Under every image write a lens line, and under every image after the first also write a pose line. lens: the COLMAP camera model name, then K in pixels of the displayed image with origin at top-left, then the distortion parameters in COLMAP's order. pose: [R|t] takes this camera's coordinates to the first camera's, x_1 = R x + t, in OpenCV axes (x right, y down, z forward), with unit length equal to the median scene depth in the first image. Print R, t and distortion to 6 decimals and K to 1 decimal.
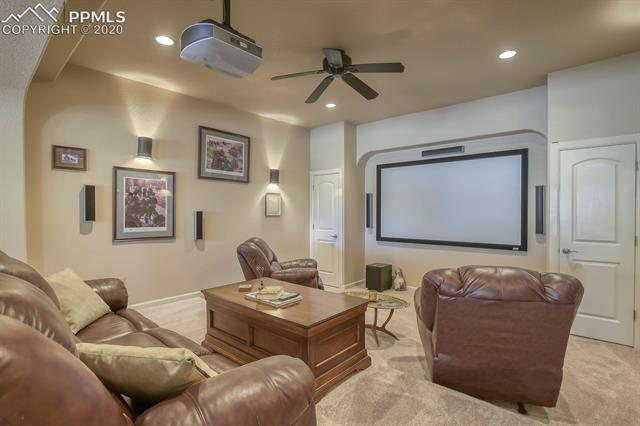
lens RADIAL K [[314.6, 0, 320.0], [0, 314.6, 213.0], [0, 0, 1]] dist [-0.001001, -0.000187]
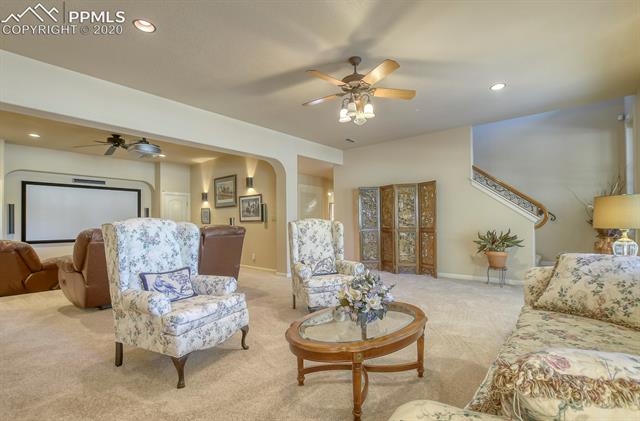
lens RADIAL K [[306.6, 0, 320.7], [0, 306.6, 222.8], [0, 0, 1]] dist [-0.000137, -0.000128]
pose [[0.002407, 0.007258, 0.999971, -1.136359], [0.016134, 0.999843, -0.007296, 0.038640], [-0.999867, 0.016152, 0.002289, -0.148791]]
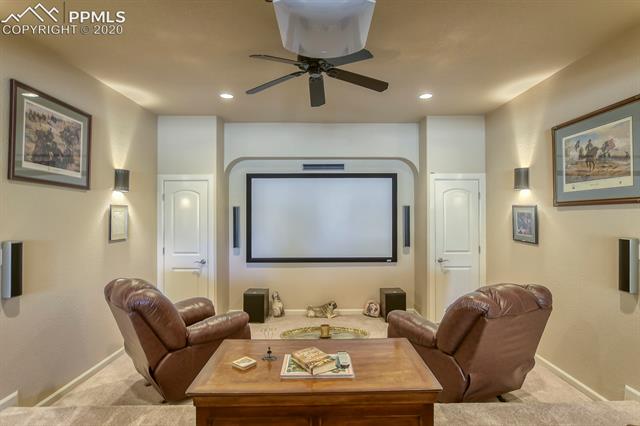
lens RADIAL K [[345.5, 0, 320.0], [0, 345.5, 213.0], [0, 0, 1]] dist [-0.001059, 0.000387]
pose [[0.744075, 0.002671, 0.668091, -0.345222], [0.007104, 0.999904, -0.011909, -0.038619], [-0.668059, 0.013607, 0.743984, 0.204048]]
